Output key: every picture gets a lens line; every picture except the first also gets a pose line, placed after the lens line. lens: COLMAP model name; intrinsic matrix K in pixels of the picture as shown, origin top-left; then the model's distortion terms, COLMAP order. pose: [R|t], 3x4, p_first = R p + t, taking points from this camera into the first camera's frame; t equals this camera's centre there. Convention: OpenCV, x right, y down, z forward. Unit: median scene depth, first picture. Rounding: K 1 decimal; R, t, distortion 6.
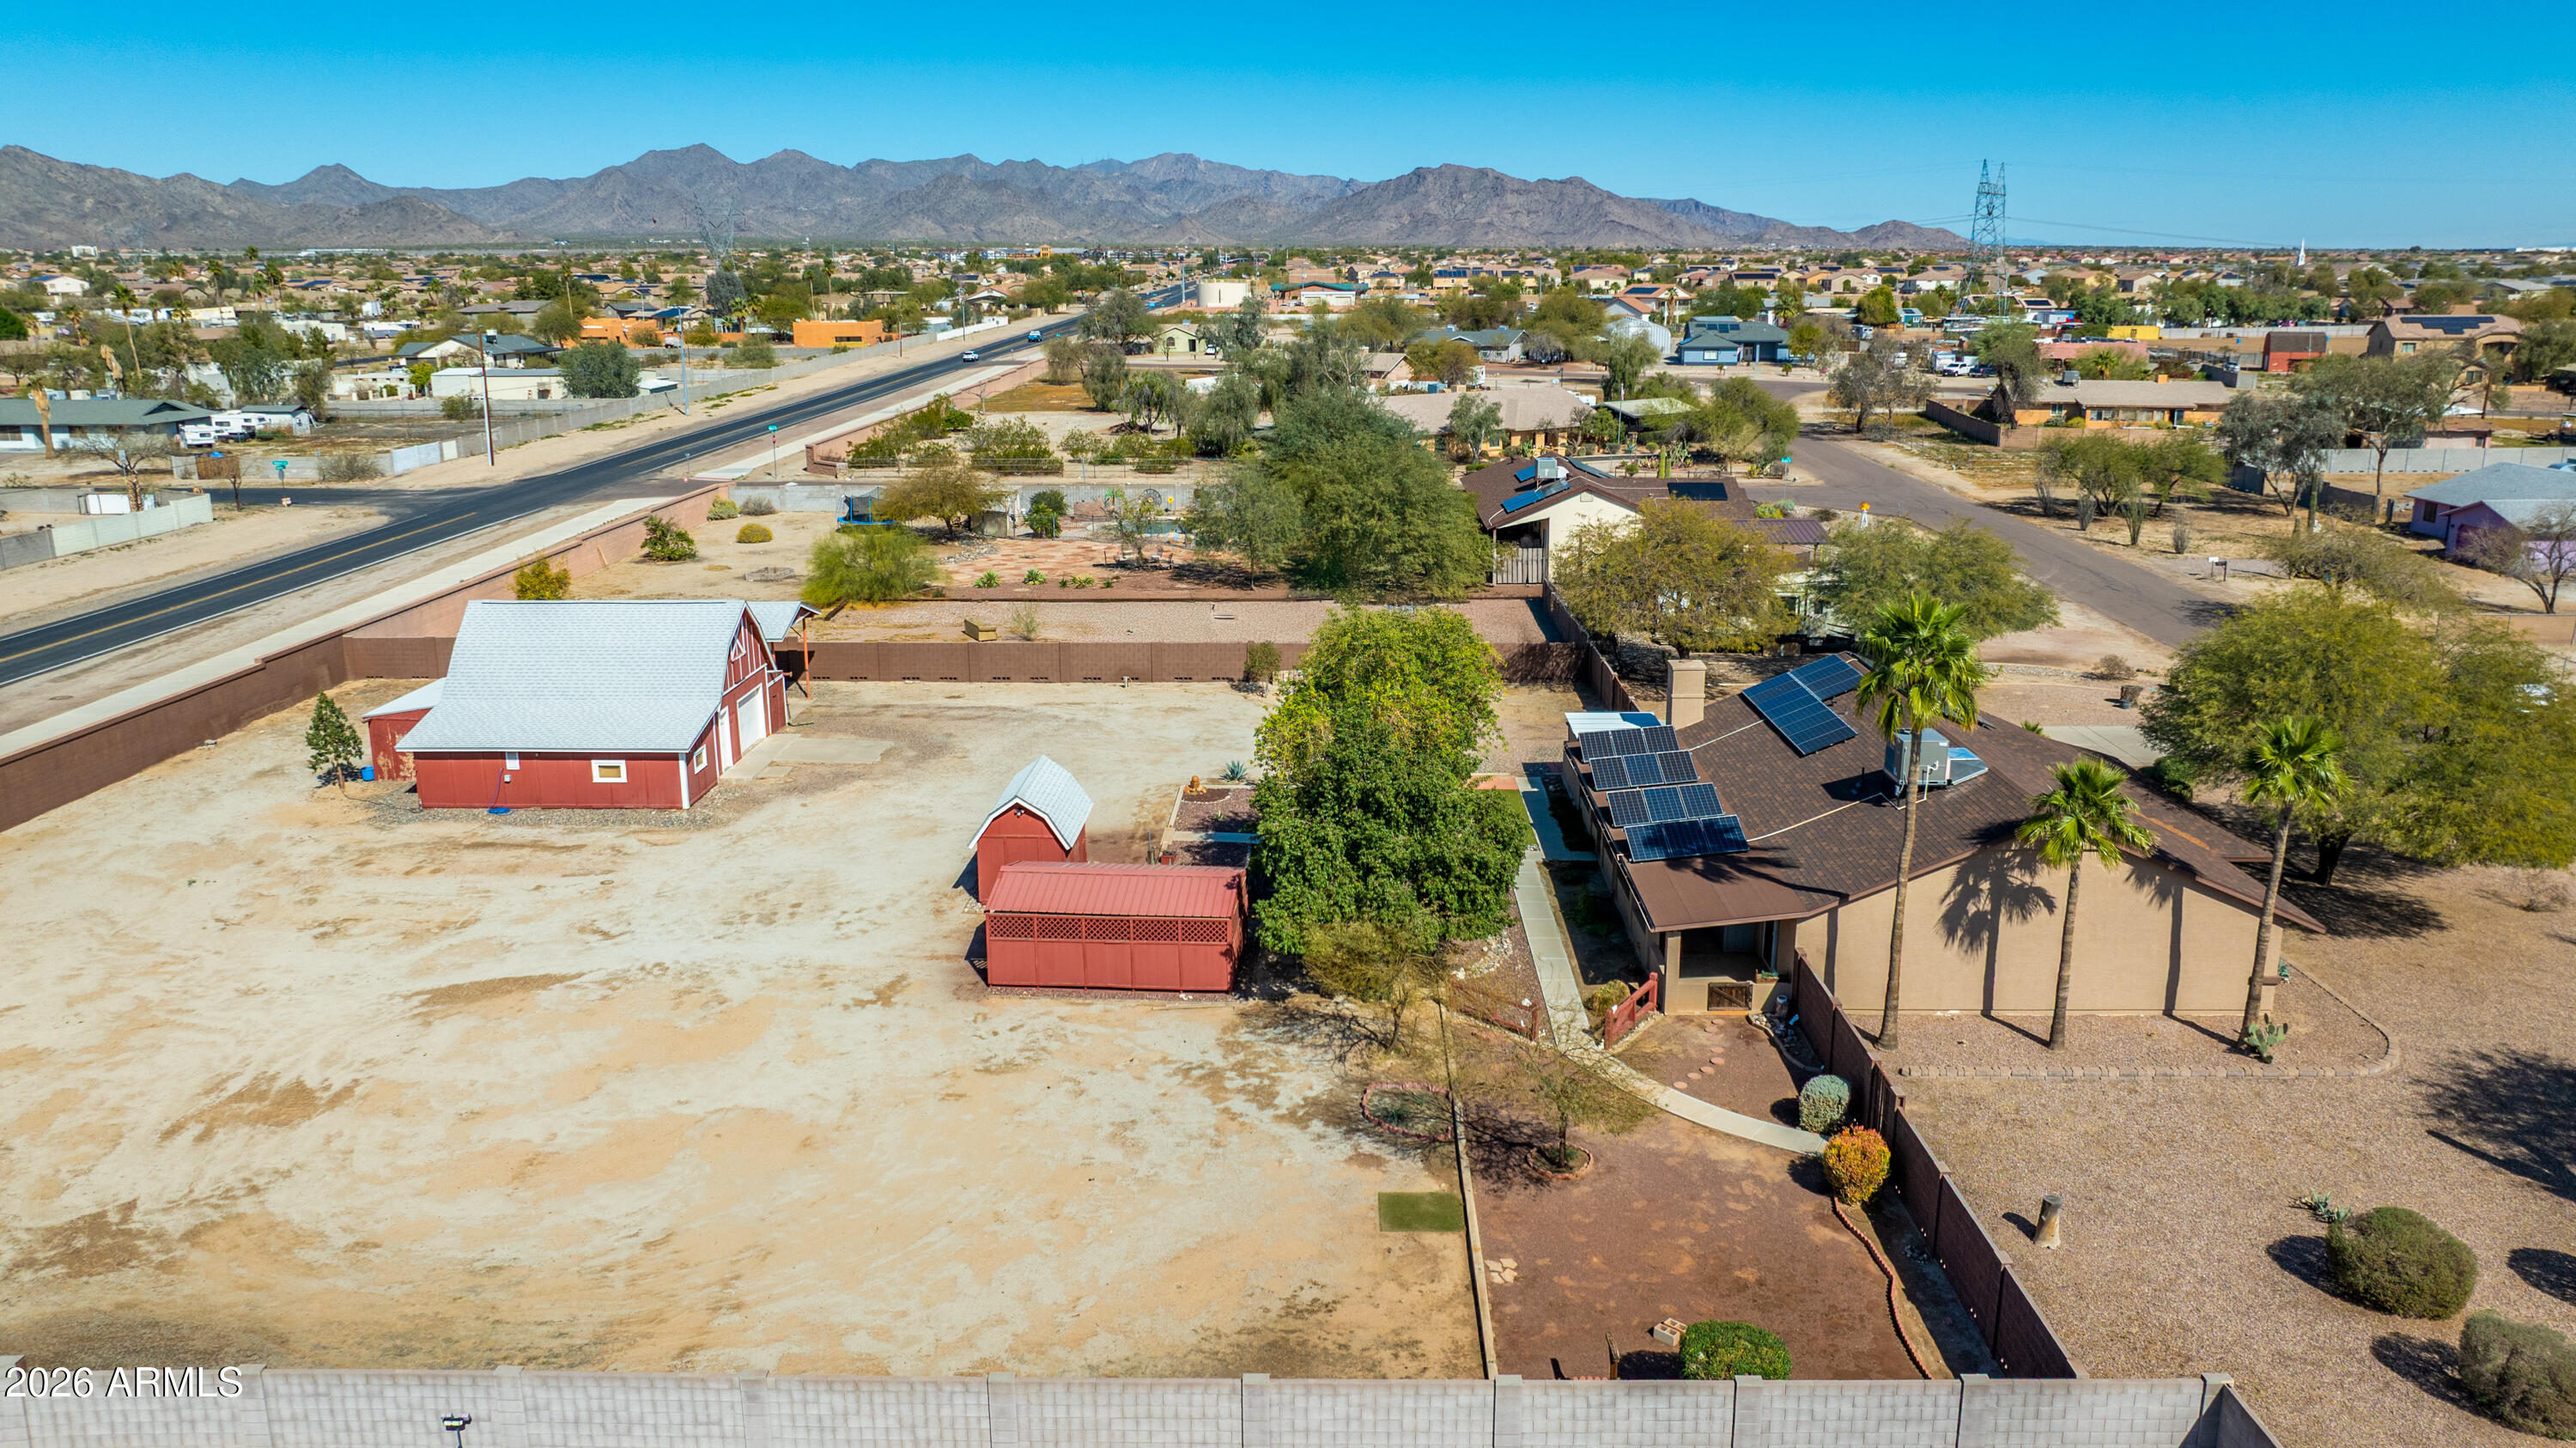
lens RADIAL K [[1809.2, 0, 1288.0], [0, 1809.2, 724.0], [0, 0, 1]] dist [-0.031671, 0.034460]
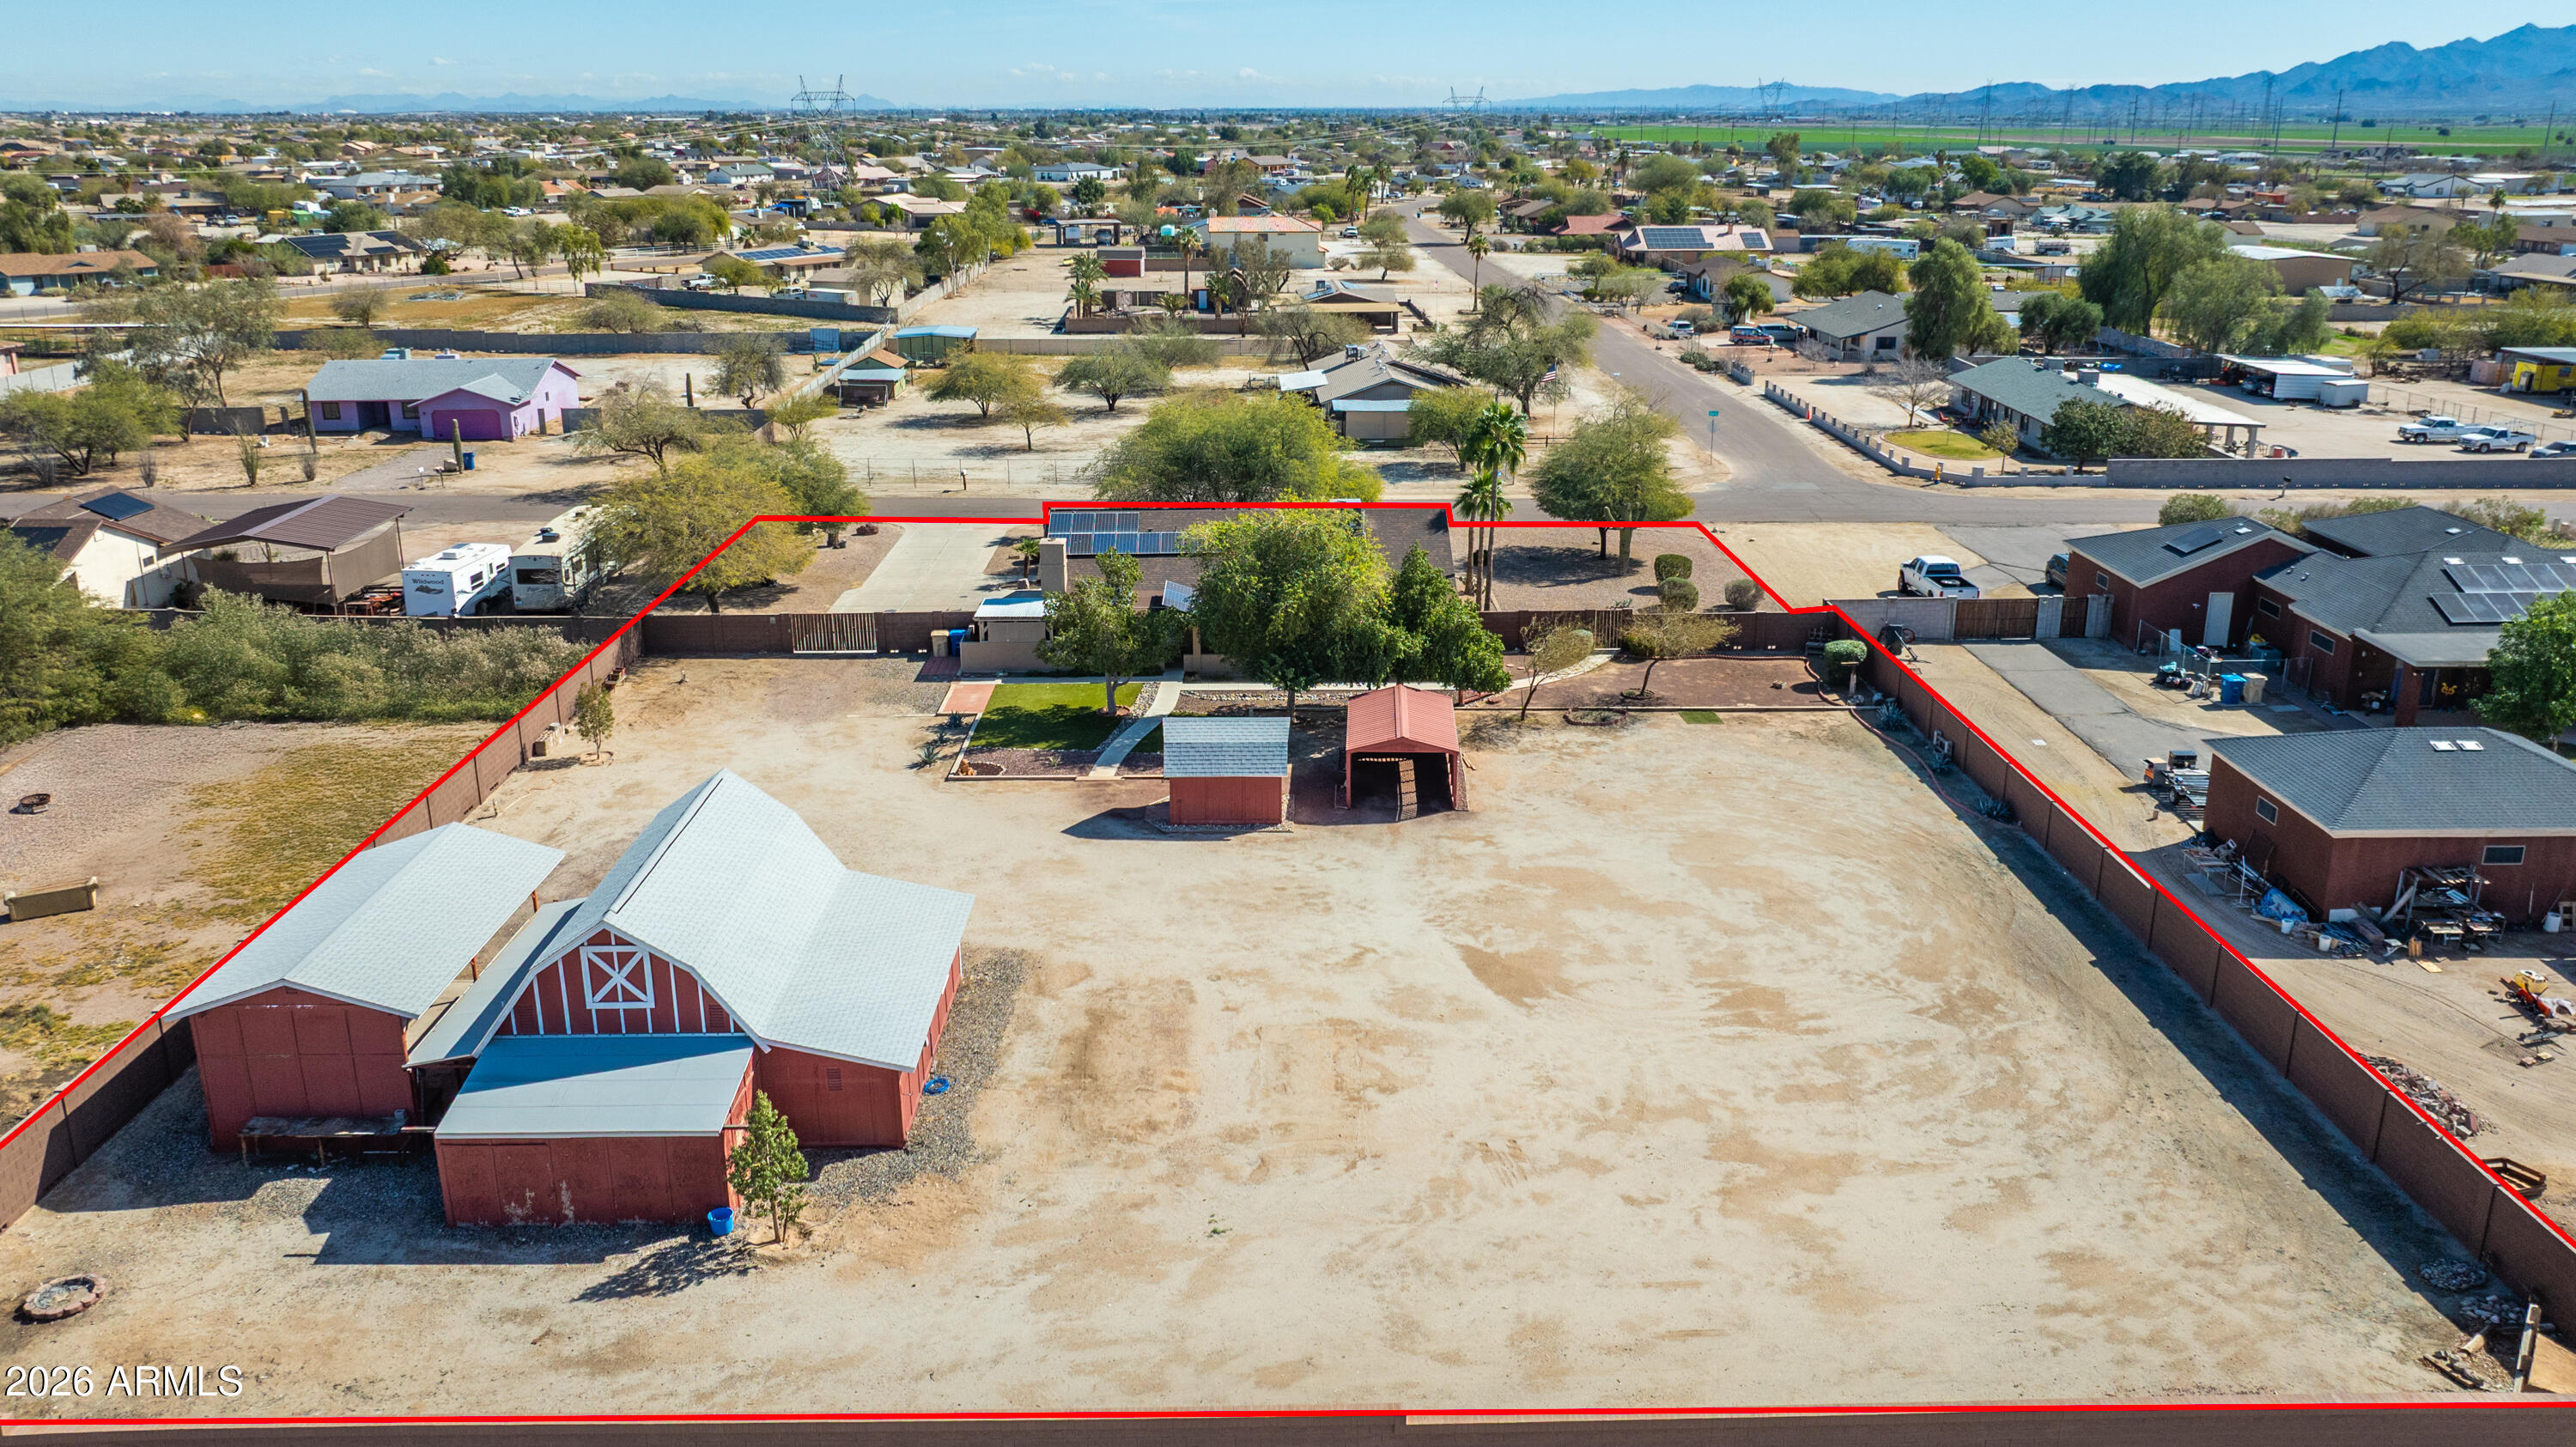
lens RADIAL K [[1892.9, 0, 1298.9], [0, 1892.9, 732.6], [0, 0, 1]] dist [-0.028662, 0.042302]
pose [[-0.045281, -0.307812, 0.950369, -1.498654], [0.250122, 0.917549, 0.309100, -0.375900], [-0.967155, 0.251705, 0.035444, 1.058083]]
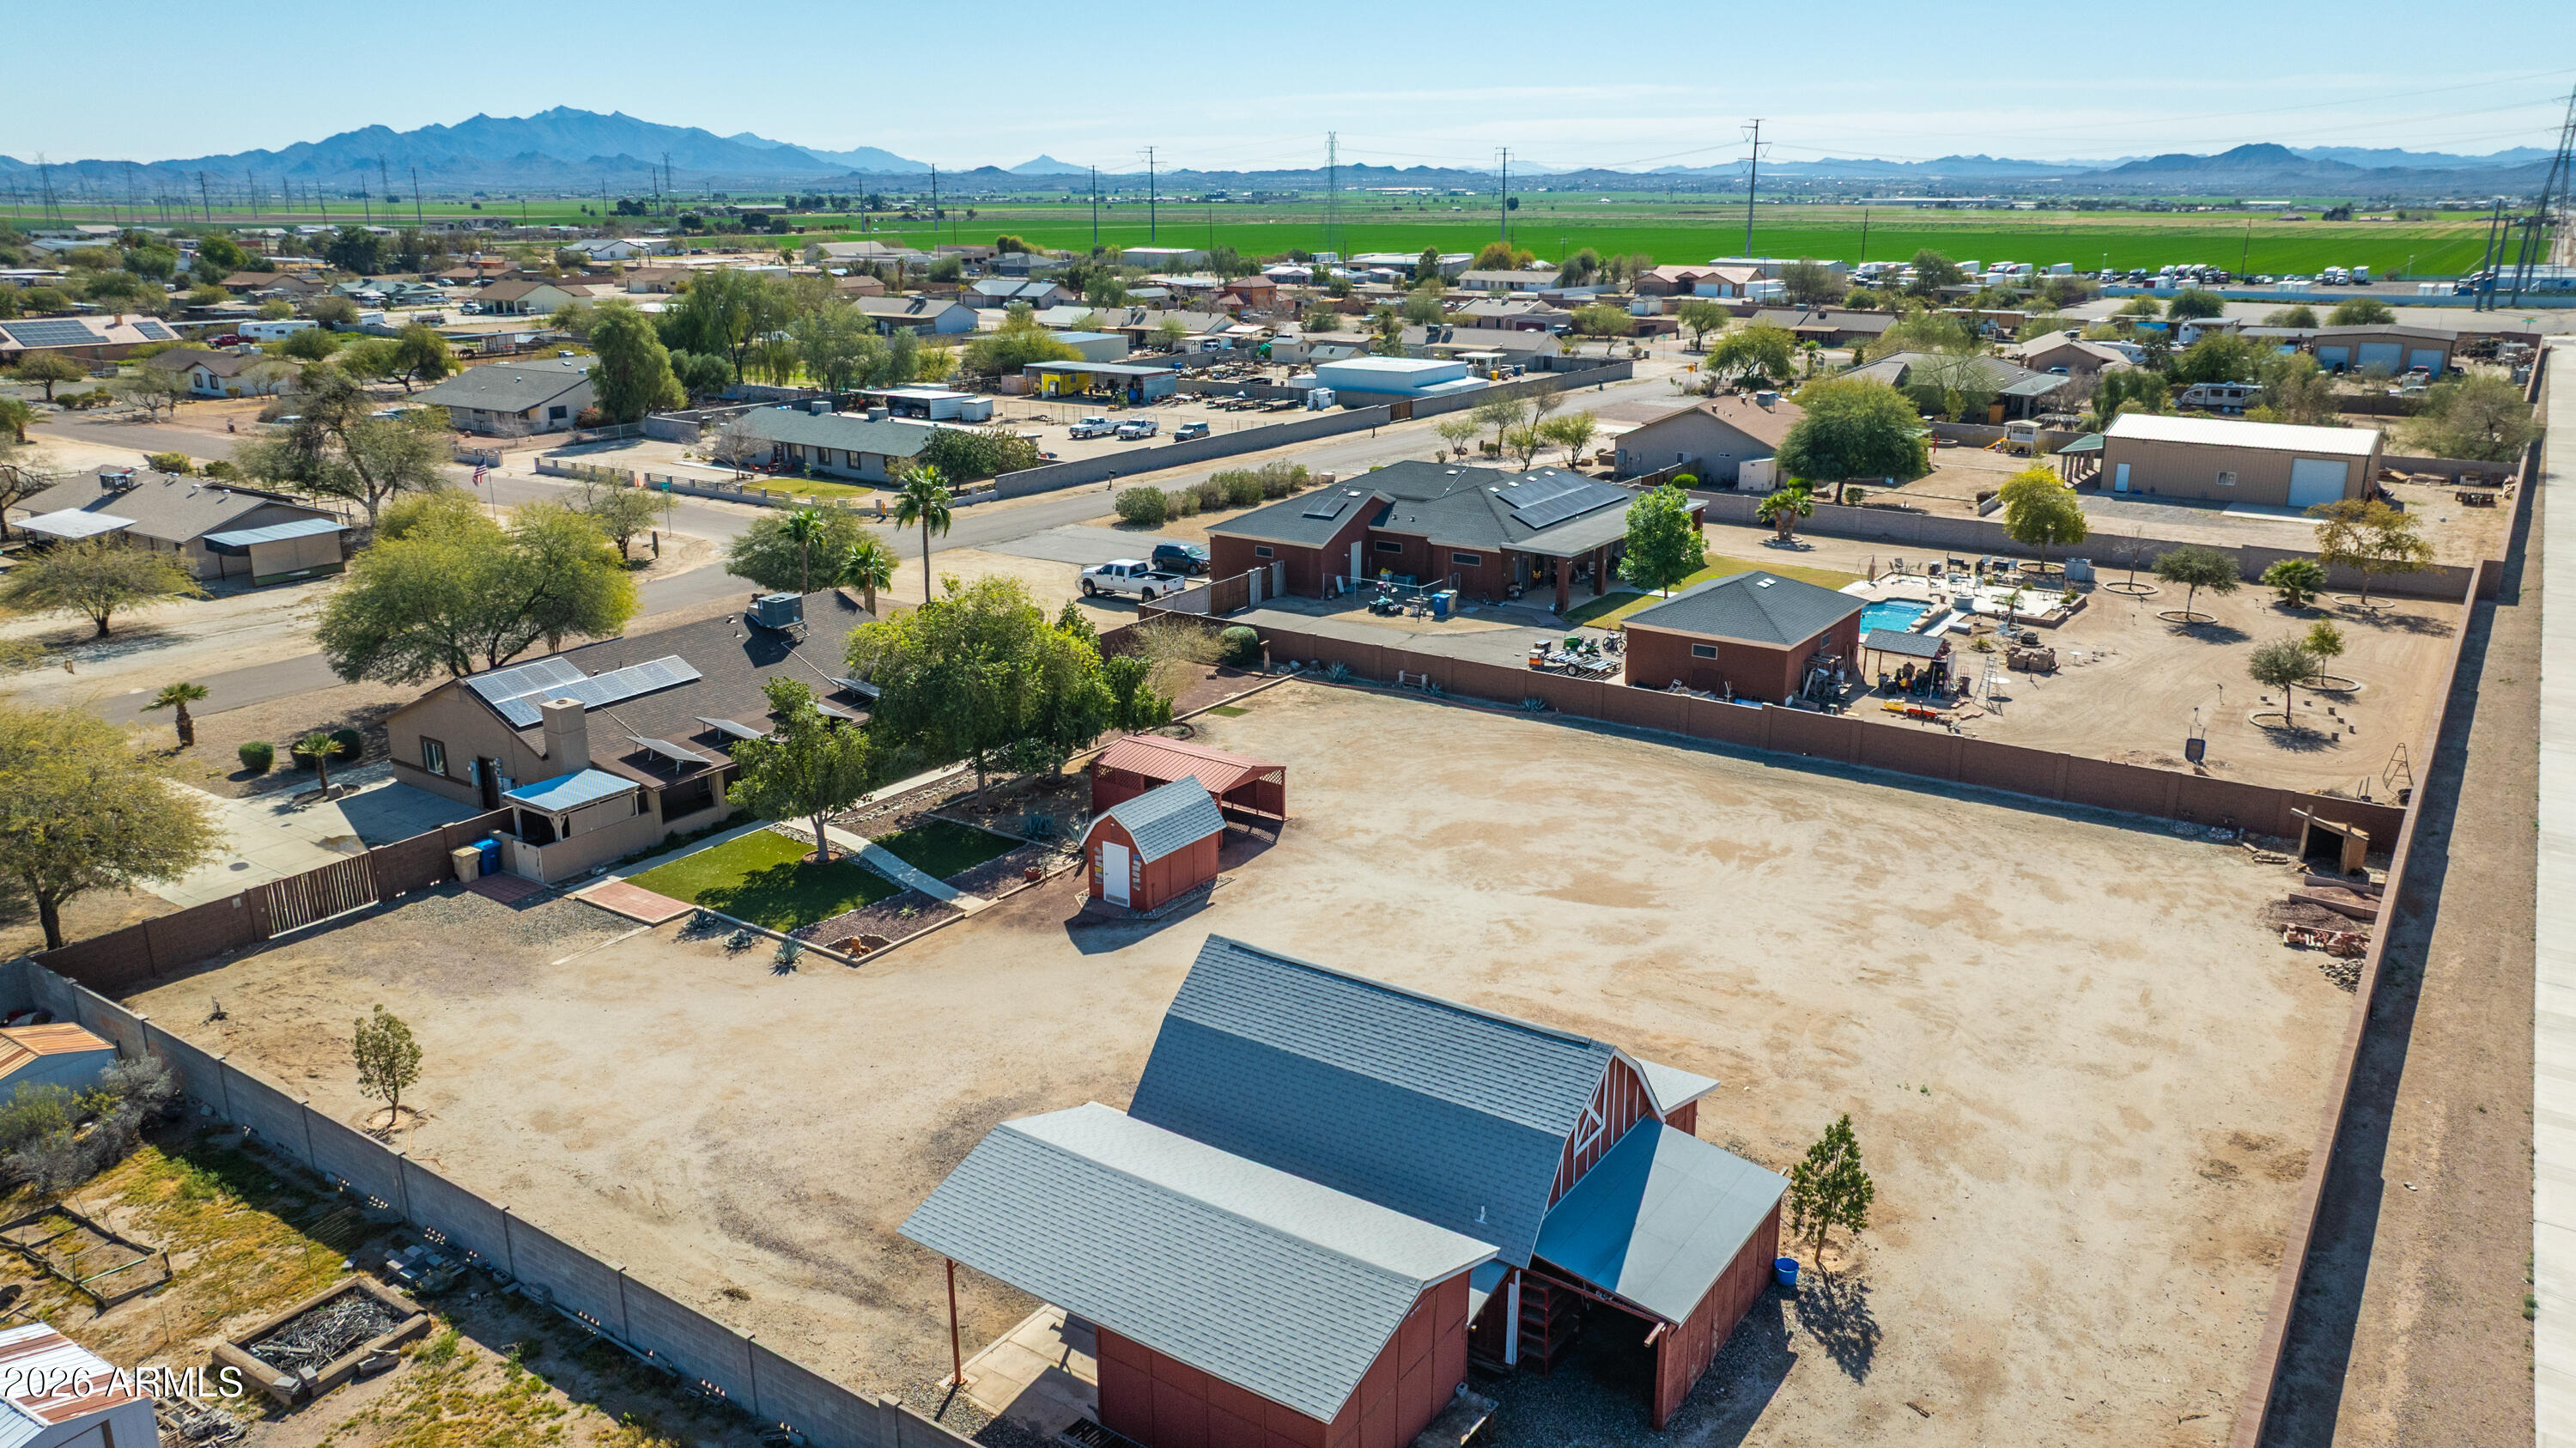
lens RADIAL K [[1809.2, 0, 1288.0], [0, 1809.2, 724.0], [0, 0, 1]] dist [-0.031671, 0.034460]
pose [[-0.837305, -0.150052, 0.525743, -0.929842], [0.143052, 0.867976, 0.475556, -0.618224], [-0.527690, 0.473394, -0.705295, 2.004922]]
